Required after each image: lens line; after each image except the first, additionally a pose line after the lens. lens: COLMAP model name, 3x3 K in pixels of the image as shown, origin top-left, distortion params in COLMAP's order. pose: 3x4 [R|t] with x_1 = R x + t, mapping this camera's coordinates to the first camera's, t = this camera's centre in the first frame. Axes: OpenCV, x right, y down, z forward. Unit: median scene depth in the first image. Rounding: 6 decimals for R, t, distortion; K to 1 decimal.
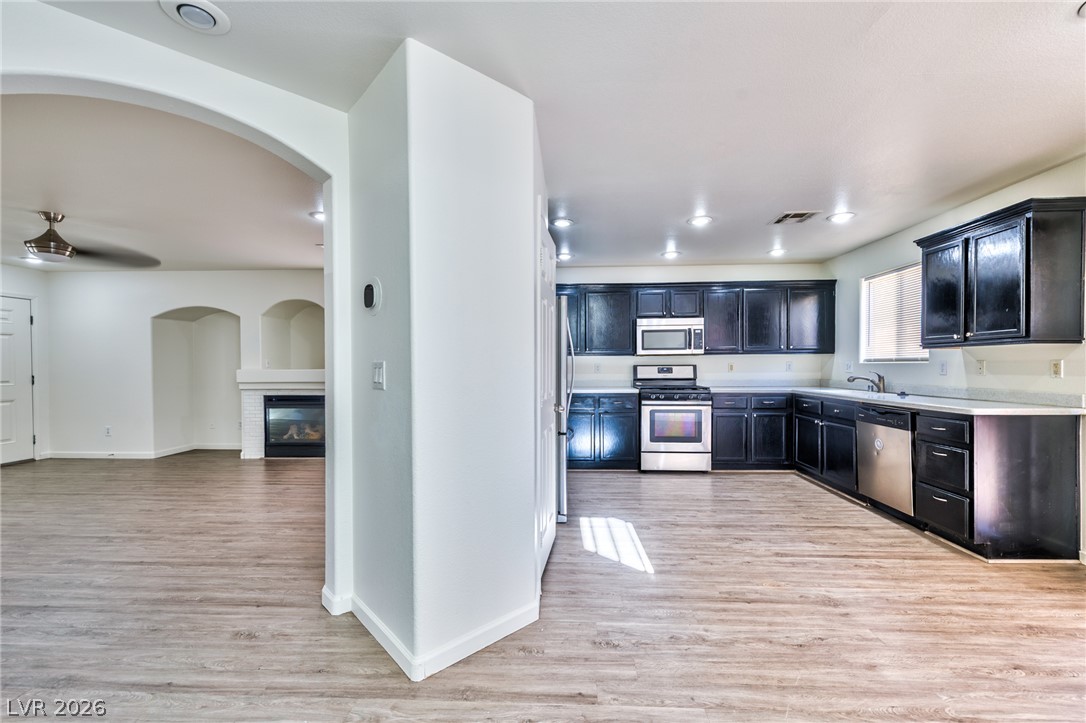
lens RADIAL K [[502.4, 0, 509.4], [0, 502.4, 373.3], [0, 0, 1]] dist [0.000333, -0.001796]
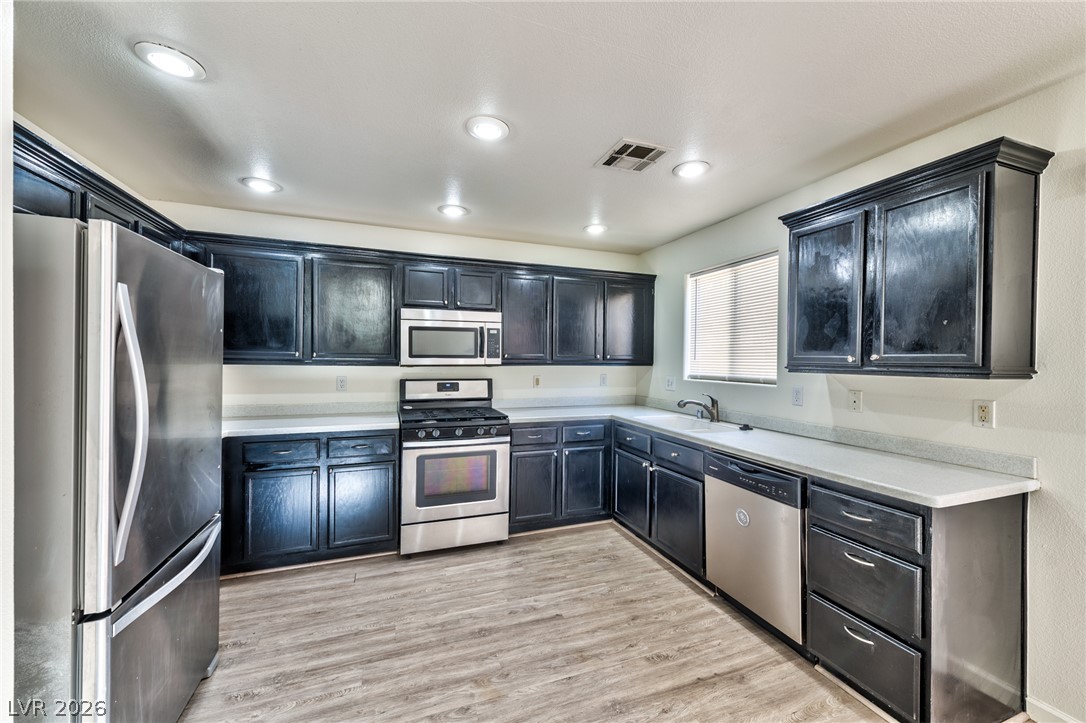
lens RADIAL K [[471.3, 0, 545.1], [0, 471.3, 362.0], [0, 0, 1]] dist [0.000003, -0.000714]
pose [[0.907500, 0.012819, 0.419857, 0.244087], [-0.010591, 0.999915, -0.007637, -0.054886], [-0.419919, 0.002484, 0.907558, 0.555994]]
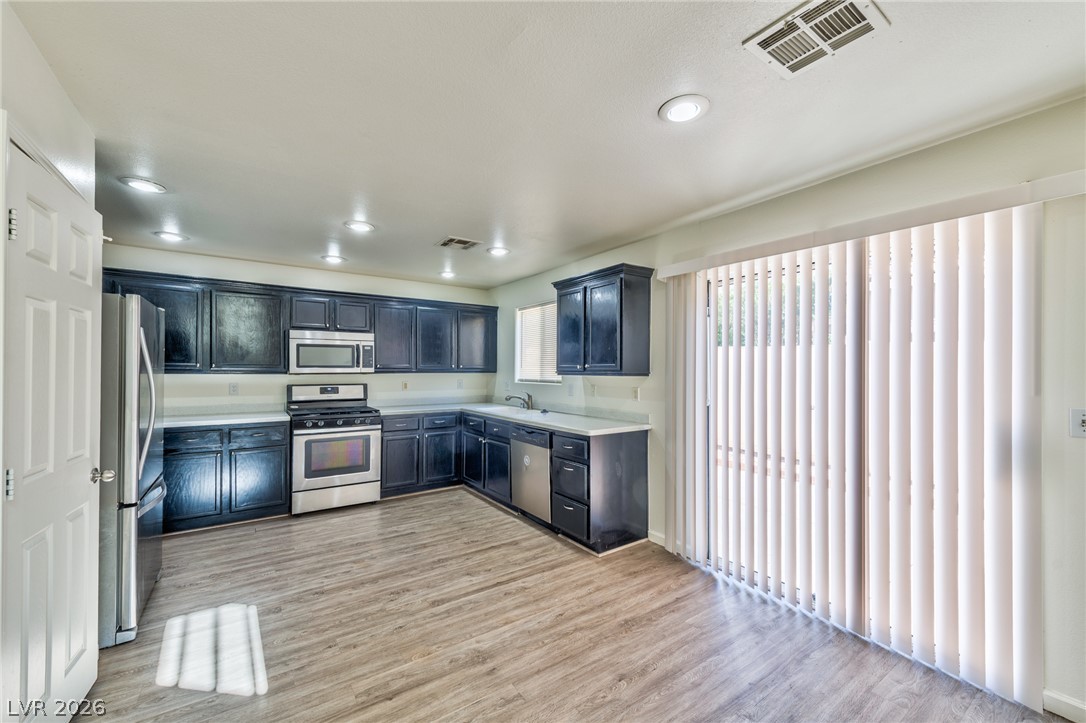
lens RADIAL K [[471.3, 0, 588.1], [0, 471.3, 370.8], [0, 0, 1]] dist [0.000003, -0.000714]
pose [[0.732151, 0.008002, 0.681096, 0.122655], [0.000122, 0.999929, -0.011878, -0.045999], [-0.681143, 0.008780, 0.732098, 0.141633]]
